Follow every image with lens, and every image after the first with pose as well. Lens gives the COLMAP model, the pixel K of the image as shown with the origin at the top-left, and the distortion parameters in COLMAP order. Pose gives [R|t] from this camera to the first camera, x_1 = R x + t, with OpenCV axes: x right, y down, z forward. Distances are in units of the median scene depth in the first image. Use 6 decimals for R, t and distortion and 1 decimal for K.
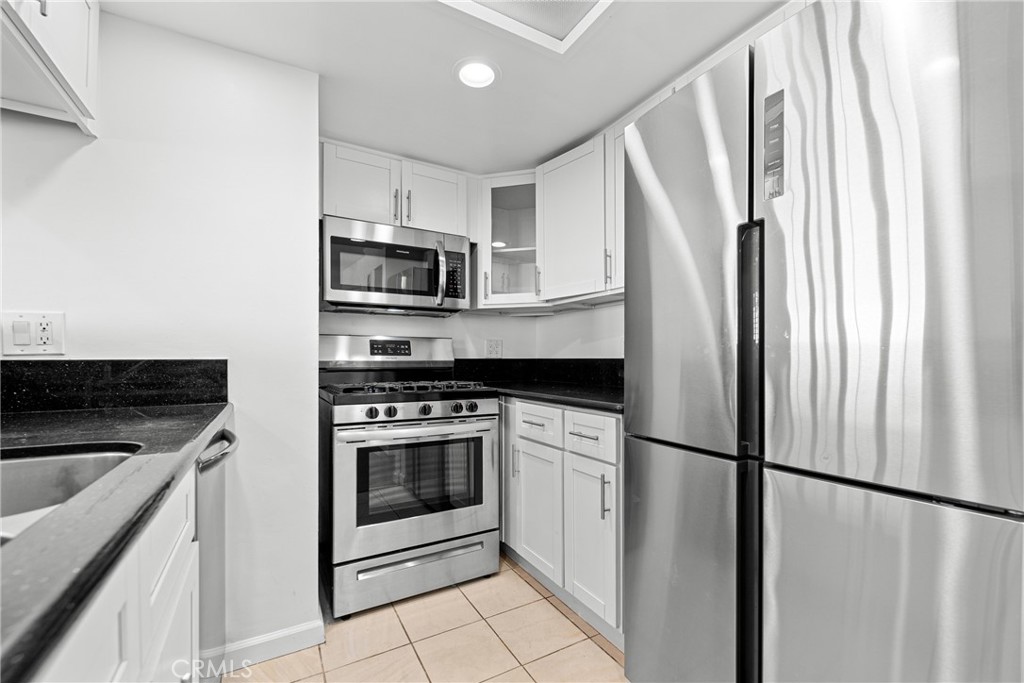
lens RADIAL K [[421.4, 0, 506.9], [0, 421.4, 361.8], [0, 0, 1]] dist [0.007661, -0.003265]
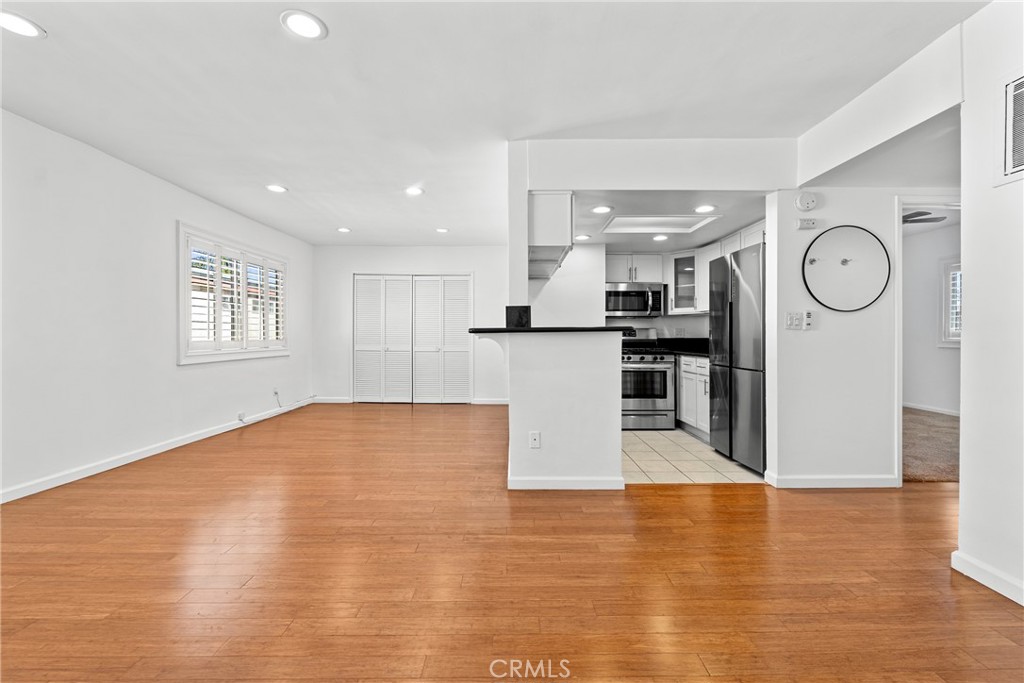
lens RADIAL K [[421.4, 0, 511.3], [0, 421.4, 340.1], [0, 0, 1]] dist [0.007661, -0.003265]
pose [[0.875193, 0.001022, -0.483773, 0.342236], [0.000021, 0.999998, 0.002152, -0.002189], [0.483774, -0.001893, 0.875191, -1.591867]]
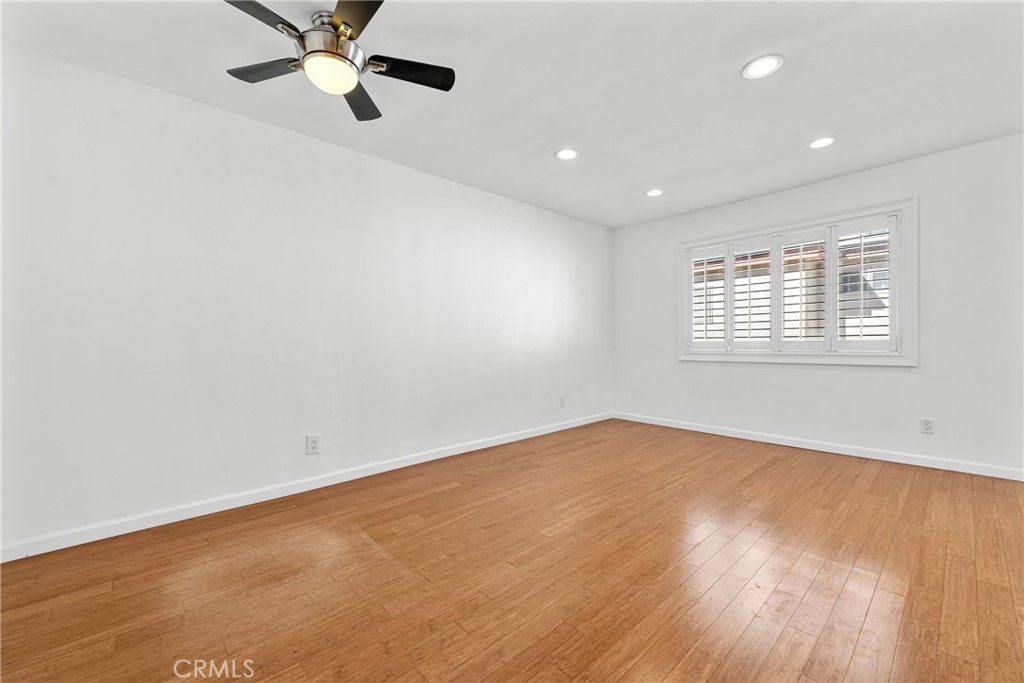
lens RADIAL K [[421.4, 0, 515.9], [0, 421.4, 340.9], [0, 0, 1]] dist [0.007661, -0.003265]
pose [[-0.972743, 0.006116, -0.231804, 0.363701], [0.005129, 0.999975, 0.004862, -0.000603], [0.231828, 0.003540, -0.972750, 0.007851]]
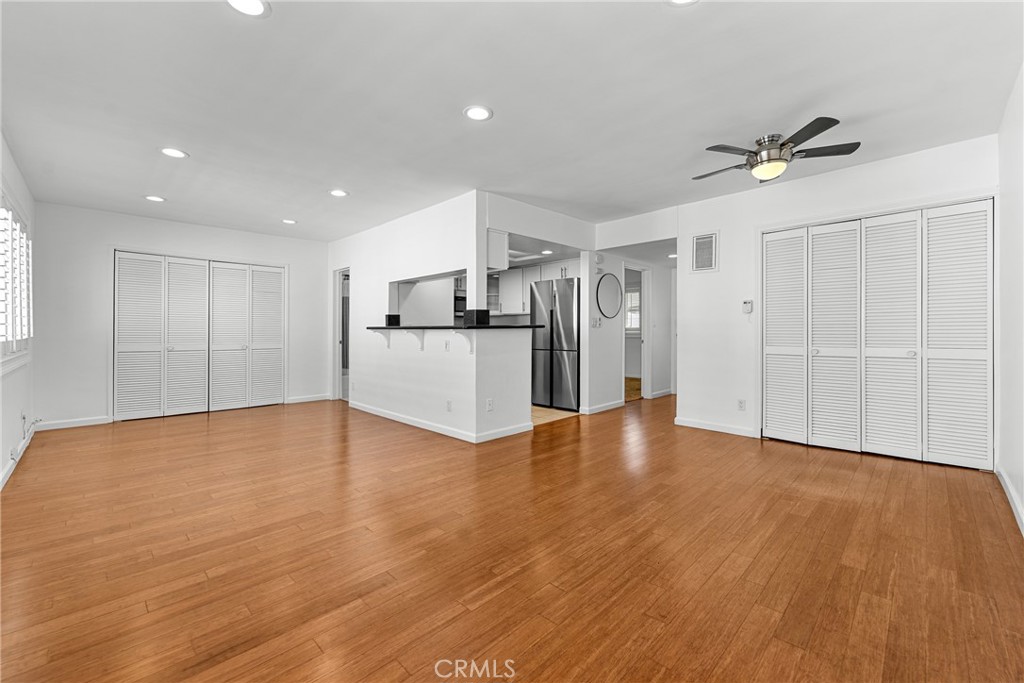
lens RADIAL K [[421.4, 0, 506.7], [0, 421.4, 333.4], [0, 0, 1]] dist [0.007661, -0.003265]
pose [[0.964591, -0.009170, 0.263592, -0.823698], [0.008729, 0.999958, 0.002844, -0.010568], [-0.263607, -0.000442, 0.964630, -2.329359]]
